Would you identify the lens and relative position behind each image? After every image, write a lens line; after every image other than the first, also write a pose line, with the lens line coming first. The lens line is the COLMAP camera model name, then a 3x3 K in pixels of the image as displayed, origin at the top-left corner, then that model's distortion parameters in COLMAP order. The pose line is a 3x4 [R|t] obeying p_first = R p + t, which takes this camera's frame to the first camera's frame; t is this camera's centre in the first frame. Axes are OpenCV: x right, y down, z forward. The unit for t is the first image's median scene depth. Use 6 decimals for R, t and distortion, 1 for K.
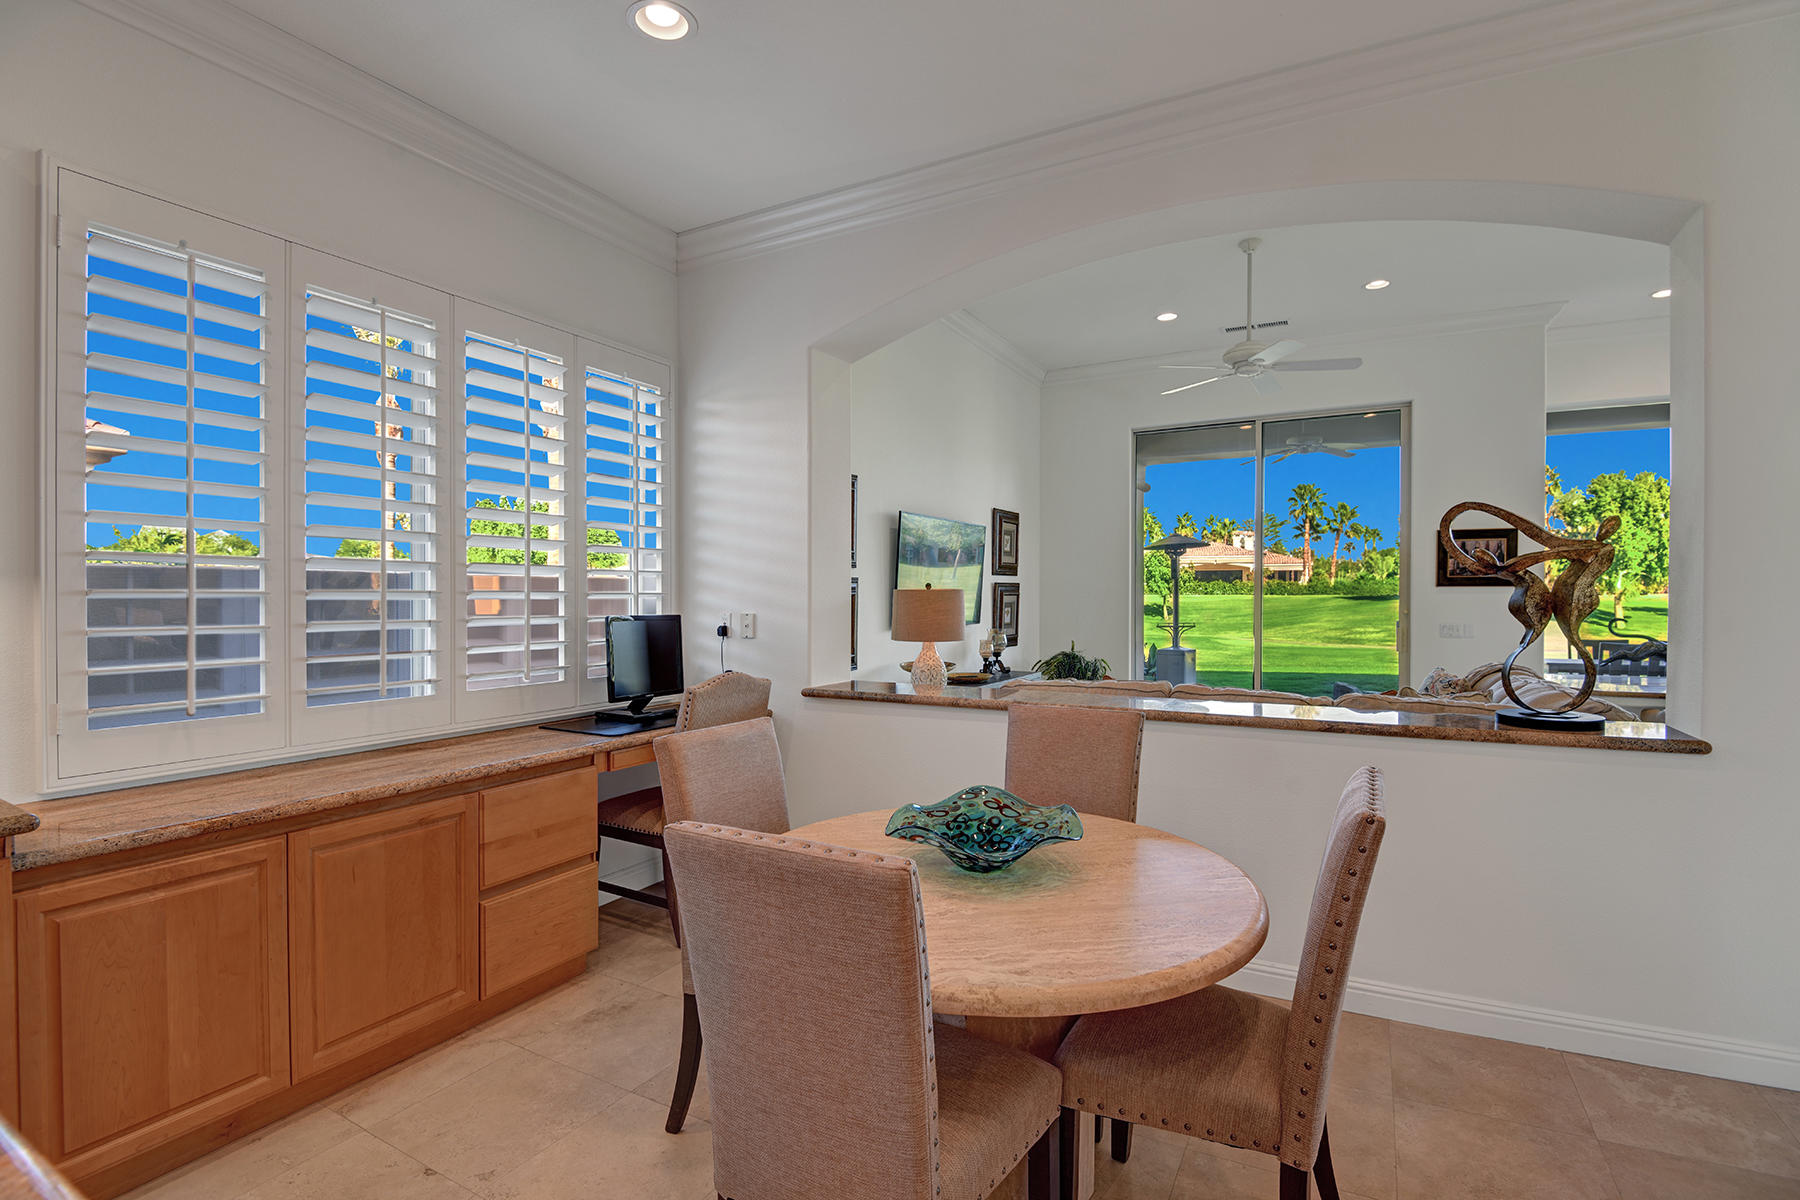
lens RADIAL K [[822.8, 0, 899.9], [0, 822.8, 627.7], [0, 0, 1]] dist [-0.000378, -0.005486]
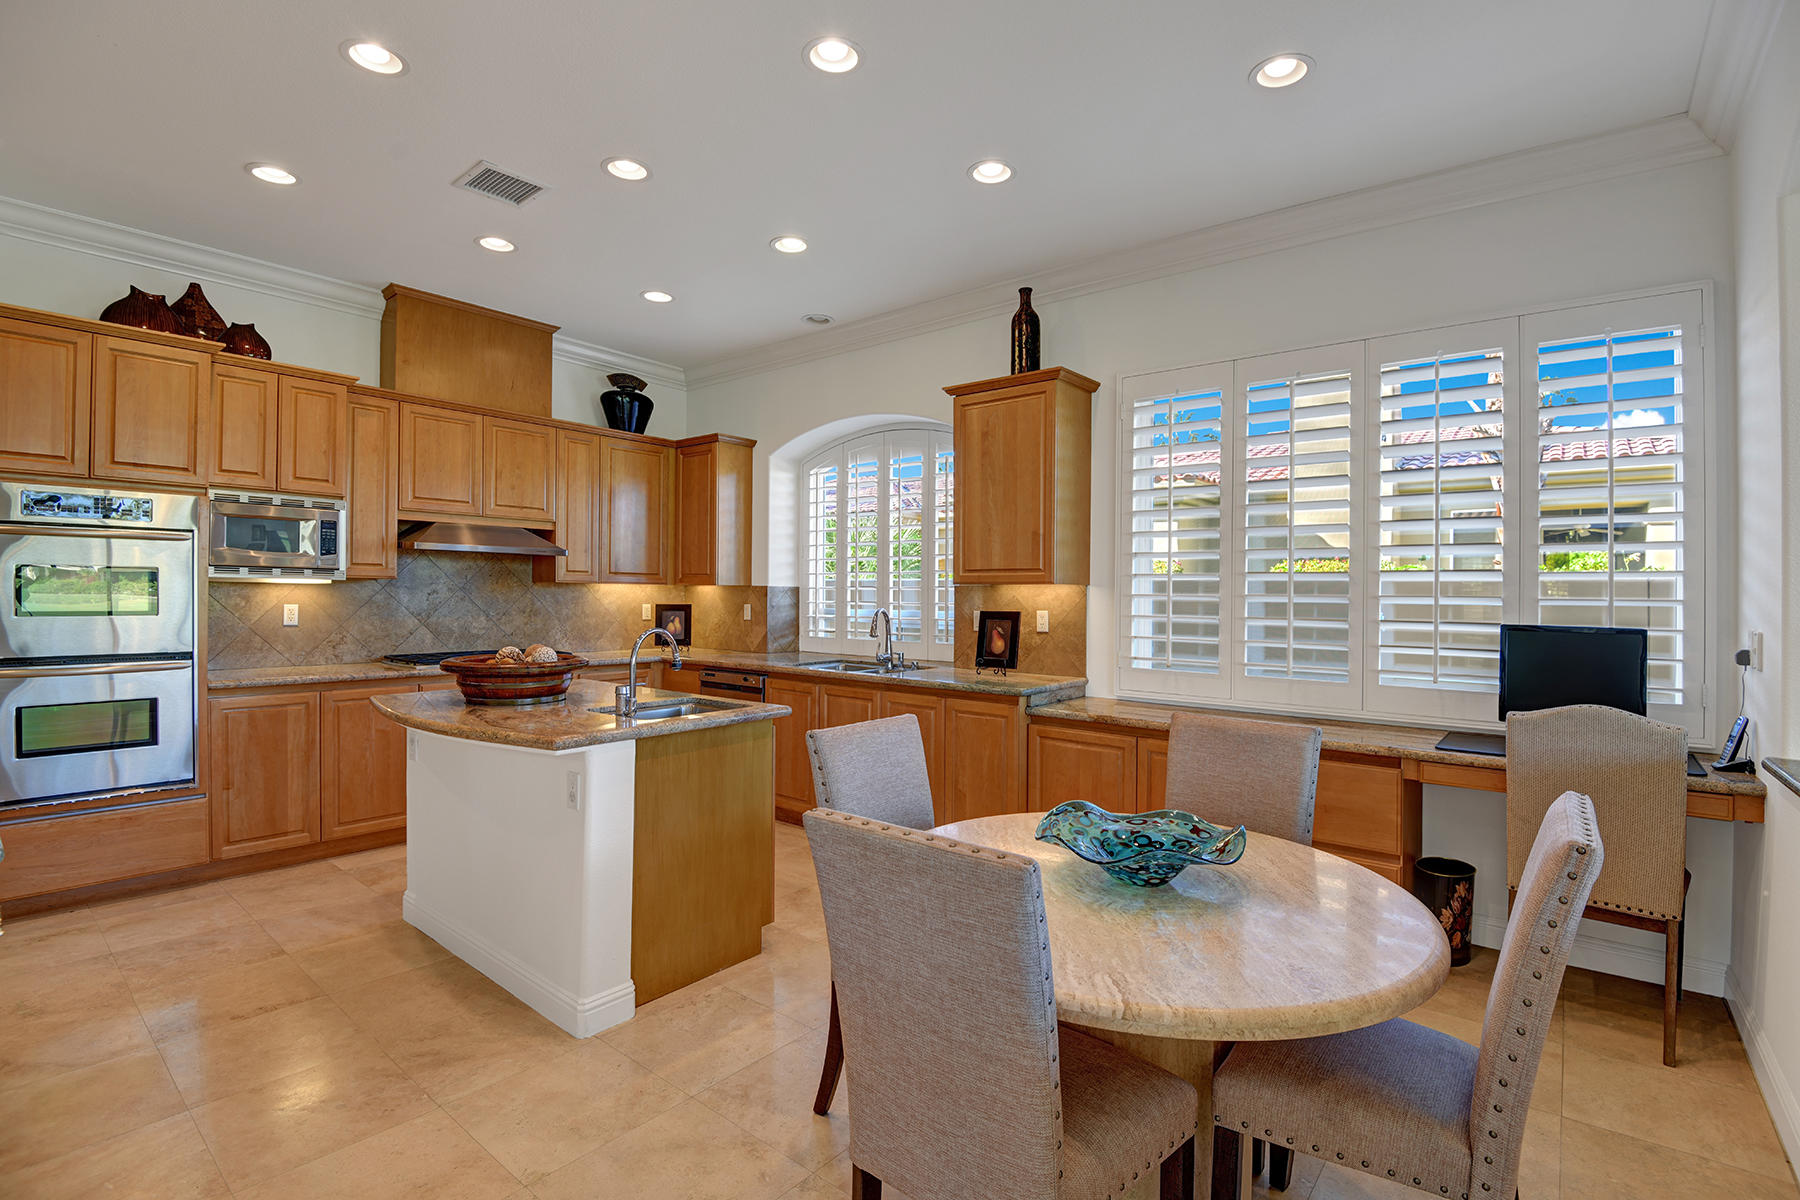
lens RADIAL K [[822.8, 0, 909.6], [0, 822.8, 600.1], [0, 0, 1]] dist [-0.000378, -0.005486]
pose [[-0.179846, 0.007460, -0.983666, 0.569396], [-0.048811, 0.998672, 0.016499, -0.021668], [0.982483, 0.050981, -0.179243, 0.461195]]
